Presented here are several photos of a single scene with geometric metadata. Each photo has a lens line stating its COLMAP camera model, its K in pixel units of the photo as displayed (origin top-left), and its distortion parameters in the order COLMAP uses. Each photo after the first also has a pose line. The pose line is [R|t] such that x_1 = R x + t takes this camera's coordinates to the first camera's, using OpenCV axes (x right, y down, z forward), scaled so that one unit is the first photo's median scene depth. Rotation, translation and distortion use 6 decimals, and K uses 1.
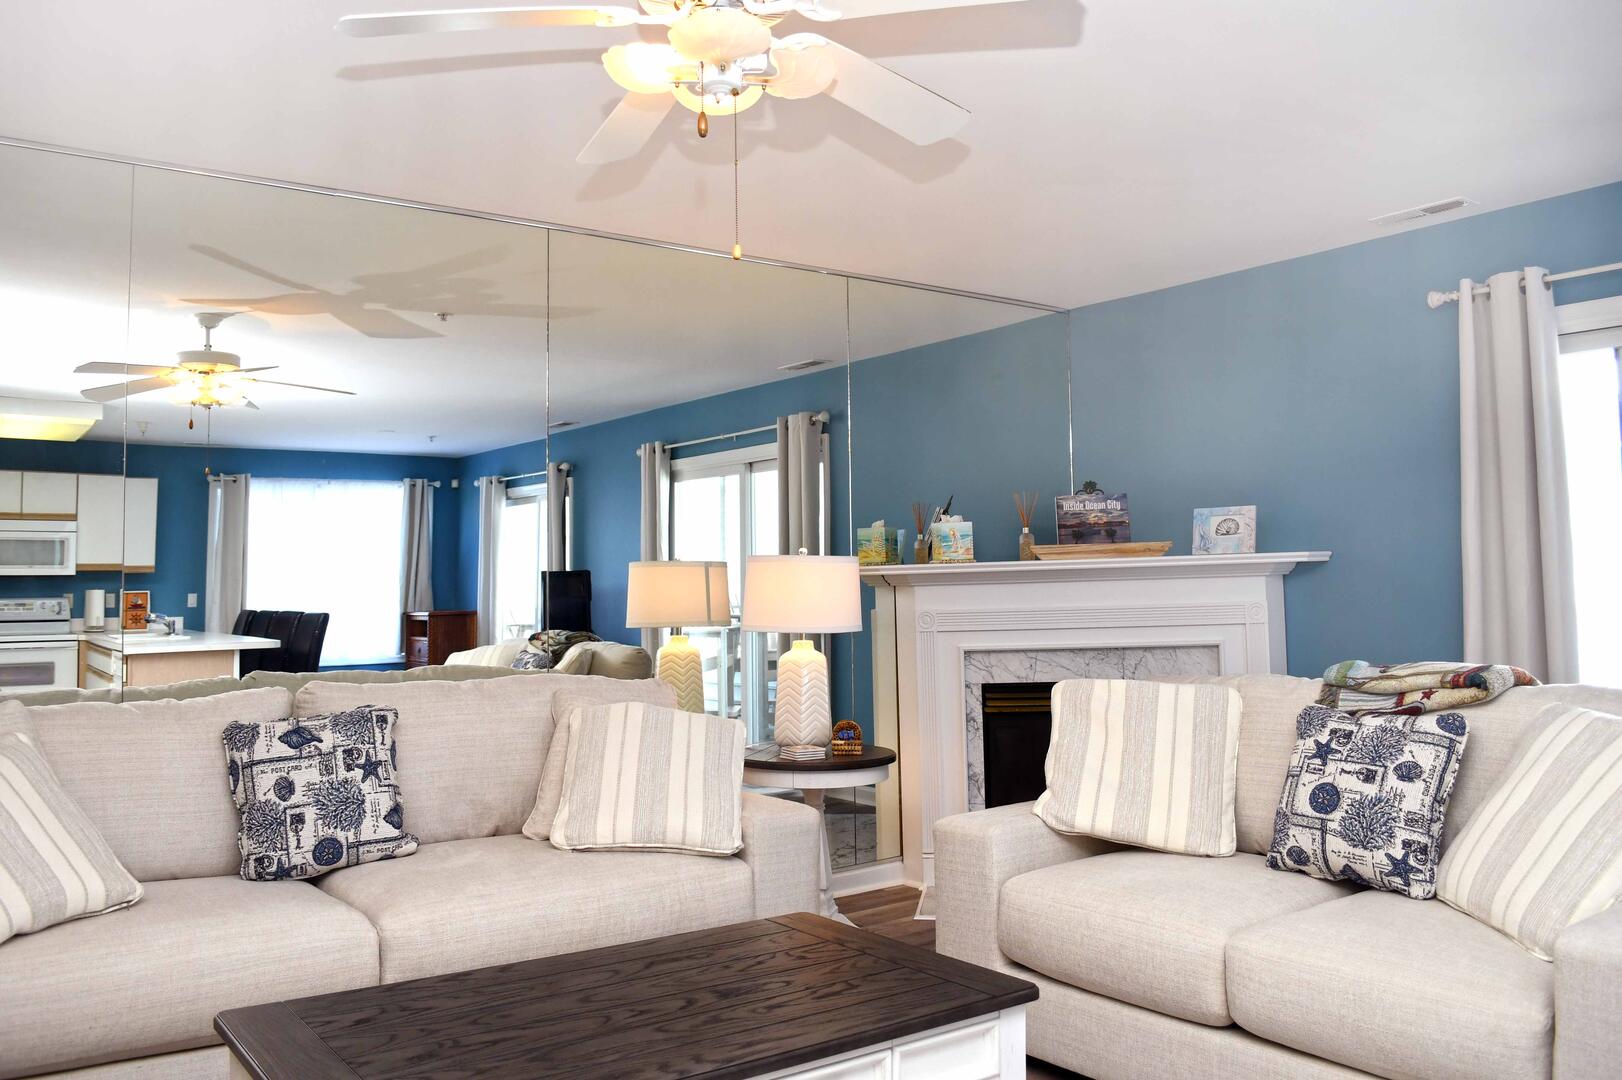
lens RADIAL K [[1275.1, 0, 811.0], [0, 1275.1, 540.0], [0, 0, 1]] dist [-0.086583, -0.001244]
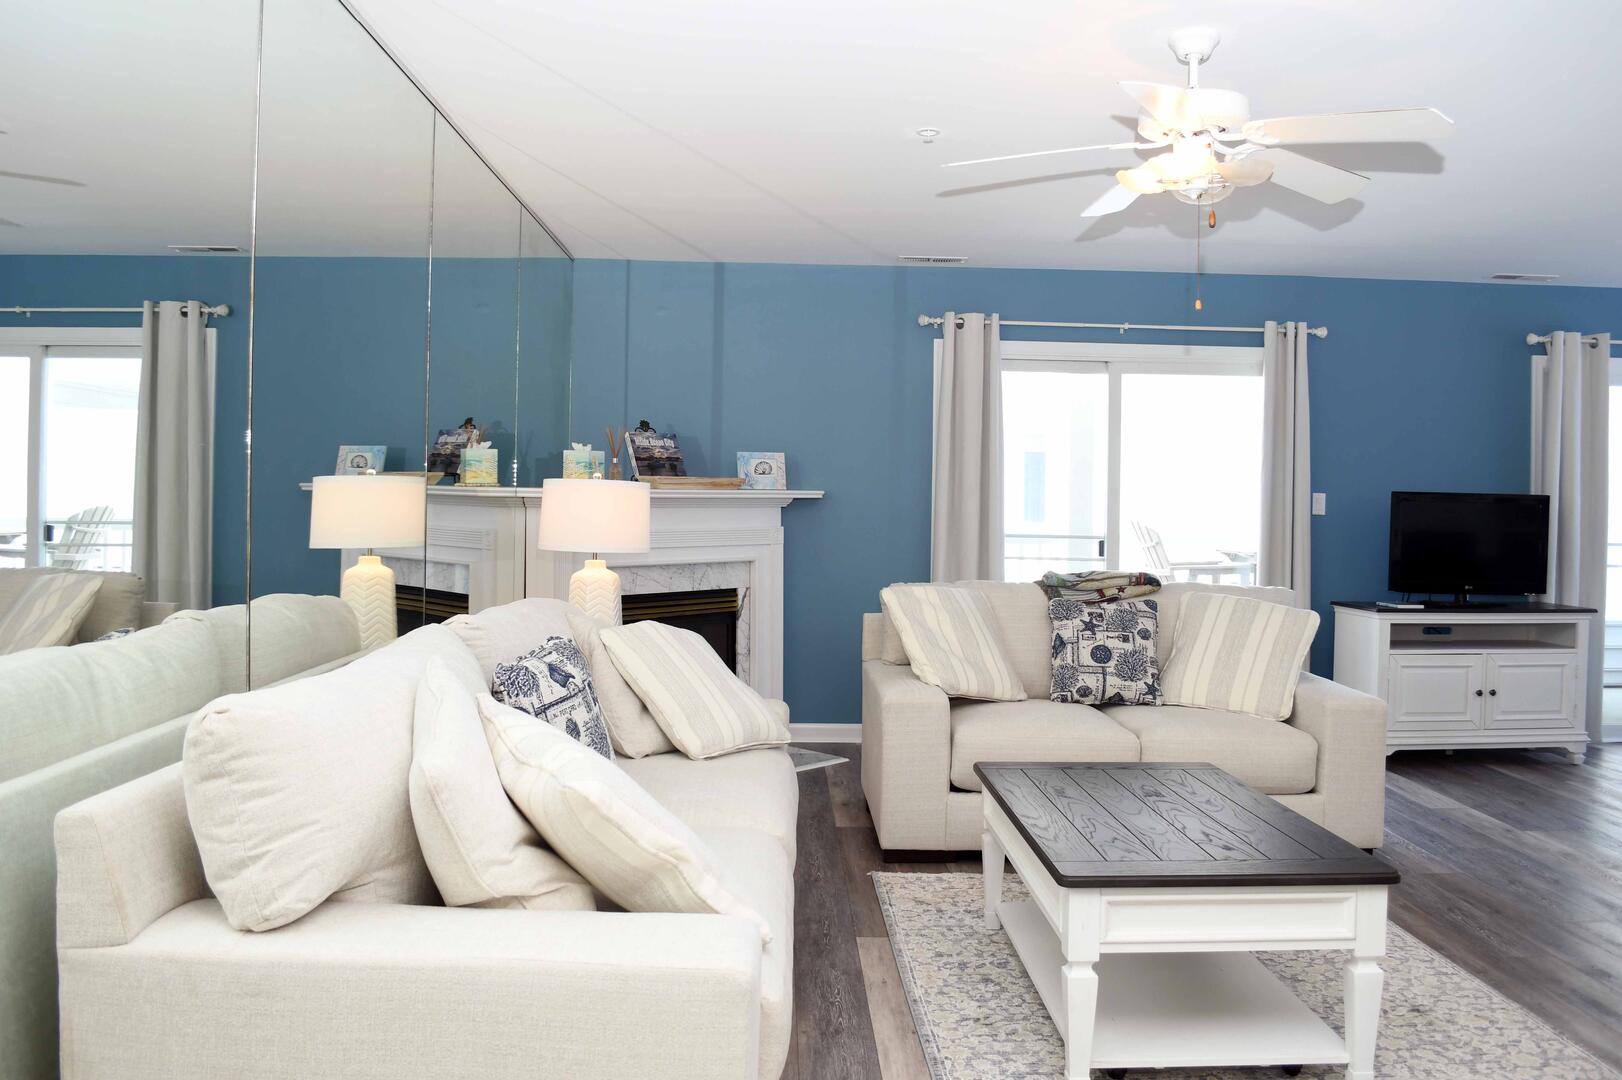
lens RADIAL K [[1275.1, 0, 811.0], [0, 1275.1, 540.0], [0, 0, 1]] dist [-0.086583, -0.001244]
pose [[0.572385, 0.002899, 0.819980, -1.141323], [-0.059246, 0.997526, 0.037830, 0.017050], [-0.817842, -0.070233, 0.571141, 0.367346]]
